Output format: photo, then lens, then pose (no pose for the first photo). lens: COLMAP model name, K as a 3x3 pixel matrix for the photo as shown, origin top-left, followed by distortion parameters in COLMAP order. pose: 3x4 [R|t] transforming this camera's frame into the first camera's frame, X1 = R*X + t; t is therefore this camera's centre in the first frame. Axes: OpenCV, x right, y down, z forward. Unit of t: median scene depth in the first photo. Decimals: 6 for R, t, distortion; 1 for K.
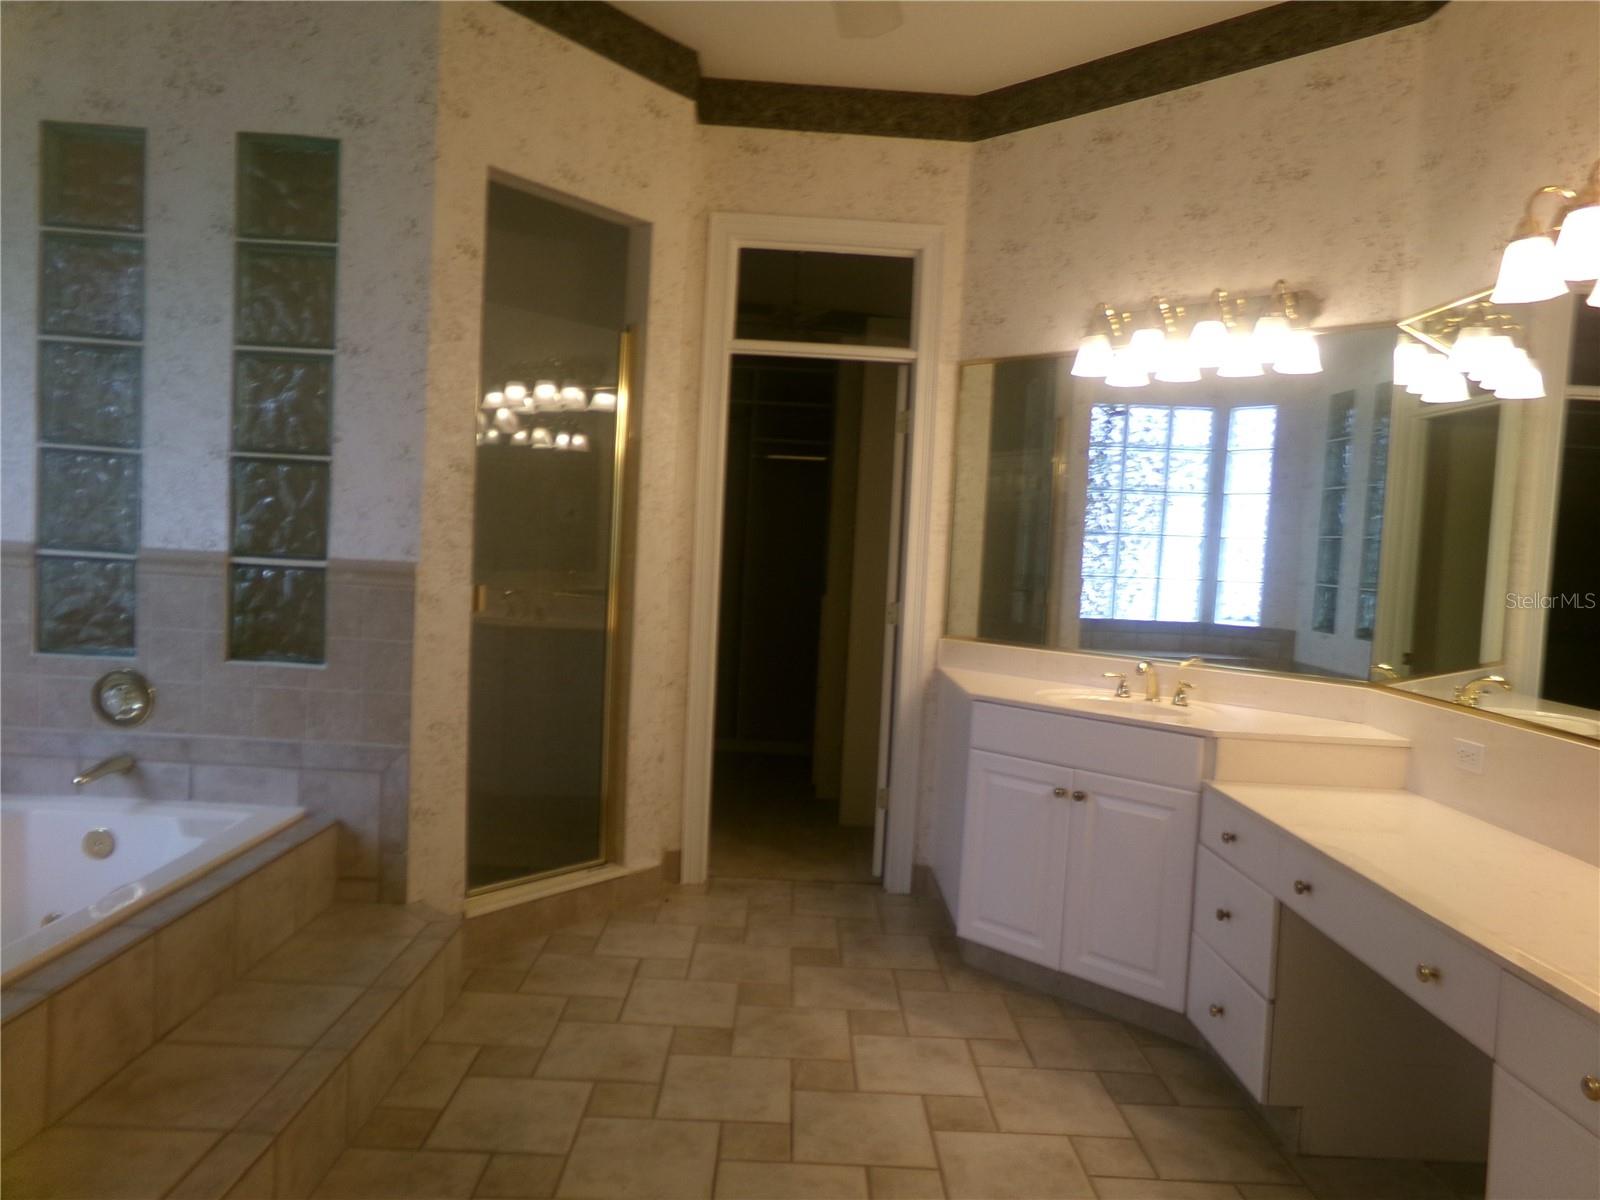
lens RADIAL K [[1088.7, 0, 799.5], [0, 1088.7, 609.6], [0, 0, 1]] dist [-0.040168, 0.070912]
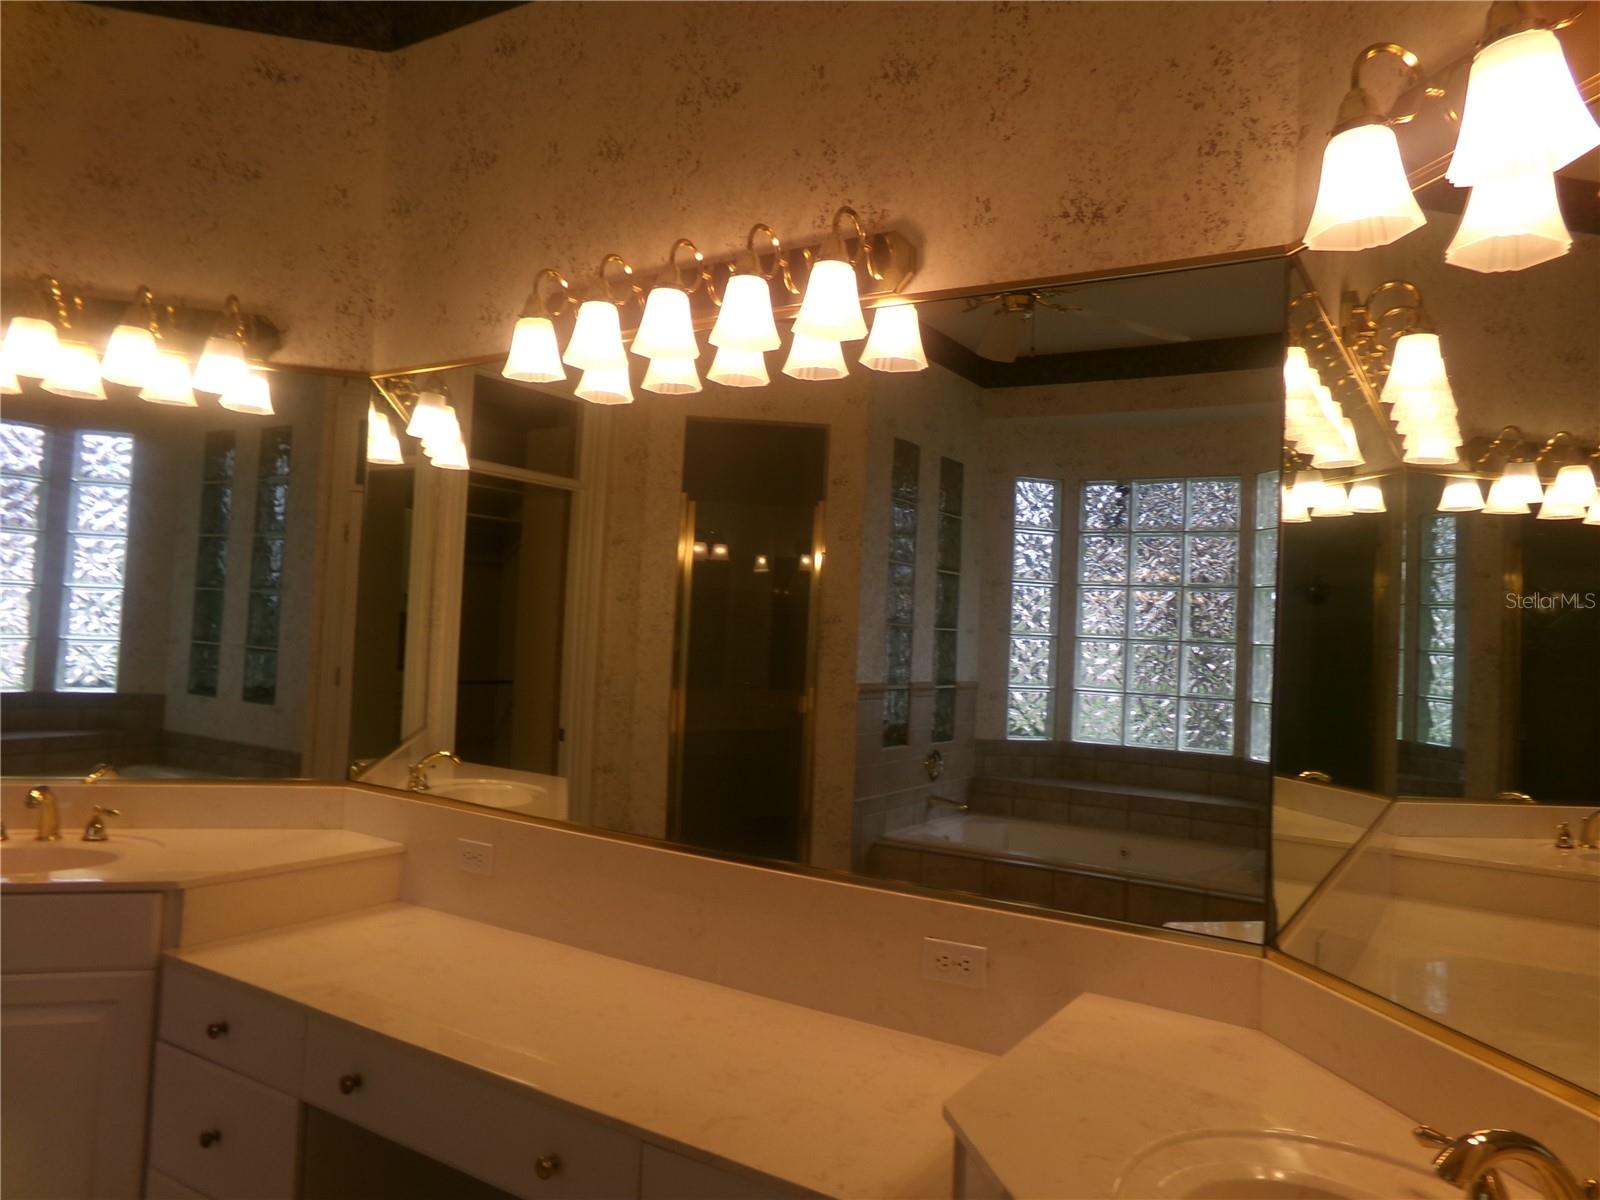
lens RADIAL K [[1088.7, 0, 799.5], [0, 1088.7, 609.6], [0, 0, 1]] dist [-0.040168, 0.070912]
pose [[0.536972, -0.005844, 0.843580, -0.011676], [0.033344, 0.999342, -0.014302, -0.045083], [-0.842941, 0.035808, 0.536813, 0.220028]]
